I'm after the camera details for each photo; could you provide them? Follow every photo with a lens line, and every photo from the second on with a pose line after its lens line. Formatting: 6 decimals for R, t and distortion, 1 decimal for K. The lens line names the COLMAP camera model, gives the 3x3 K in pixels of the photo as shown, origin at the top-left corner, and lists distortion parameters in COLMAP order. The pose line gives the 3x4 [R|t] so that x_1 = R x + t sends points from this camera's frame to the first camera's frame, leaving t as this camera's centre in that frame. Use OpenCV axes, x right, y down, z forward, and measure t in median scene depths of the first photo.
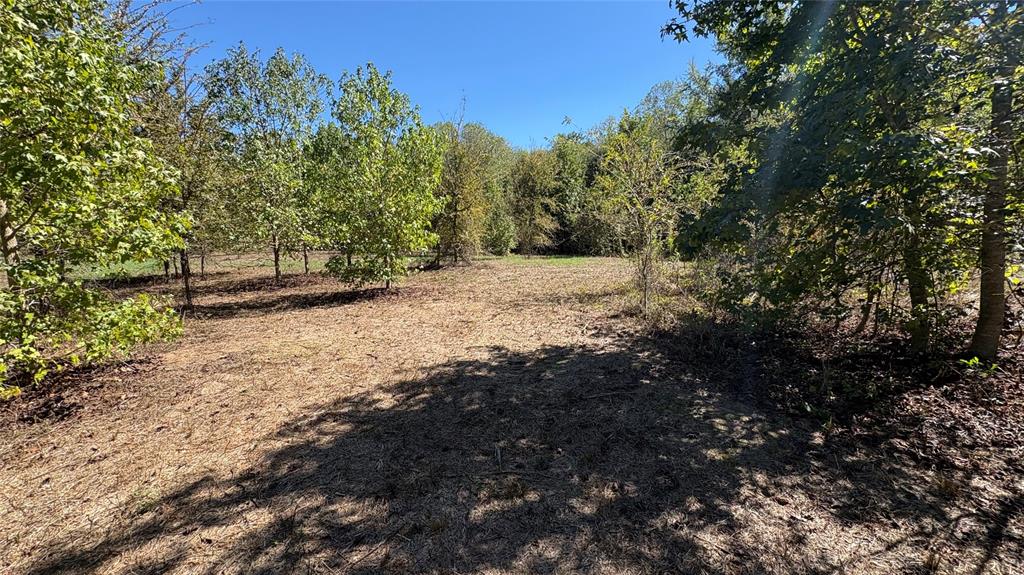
lens RADIAL K [[409.1, 0, 511.6], [0, 409.1, 287.2], [0, 0, 1]] dist [0.003810, -0.000207]
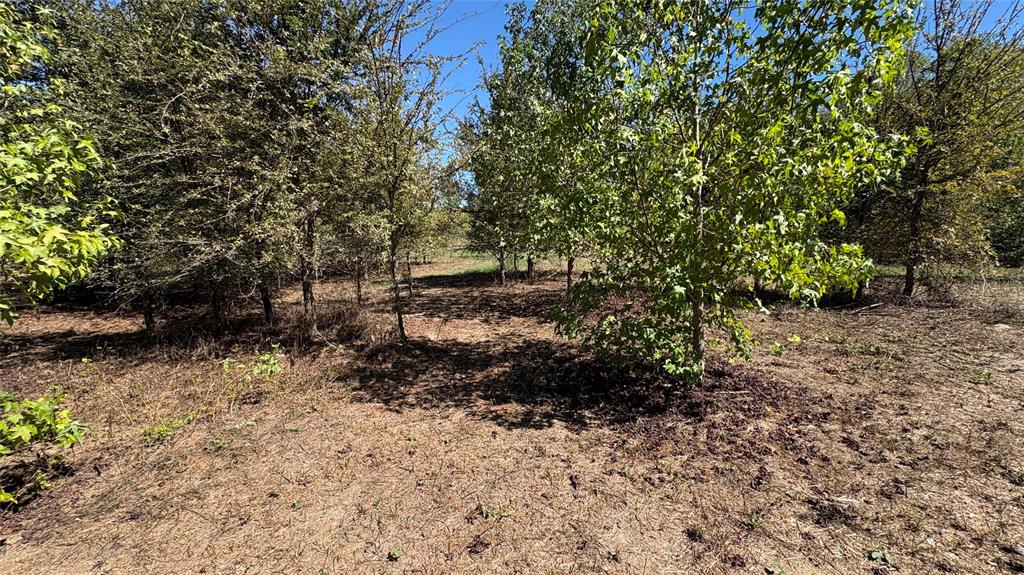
lens RADIAL K [[409.1, 0, 511.8], [0, 409.1, 286.0], [0, 0, 1]] dist [0.003810, -0.000207]
pose [[0.635328, 0.097046, -0.766120, -0.067281], [-0.084229, 0.994862, 0.056172, -0.060137], [0.767635, 0.028842, 0.640238, 0.363770]]
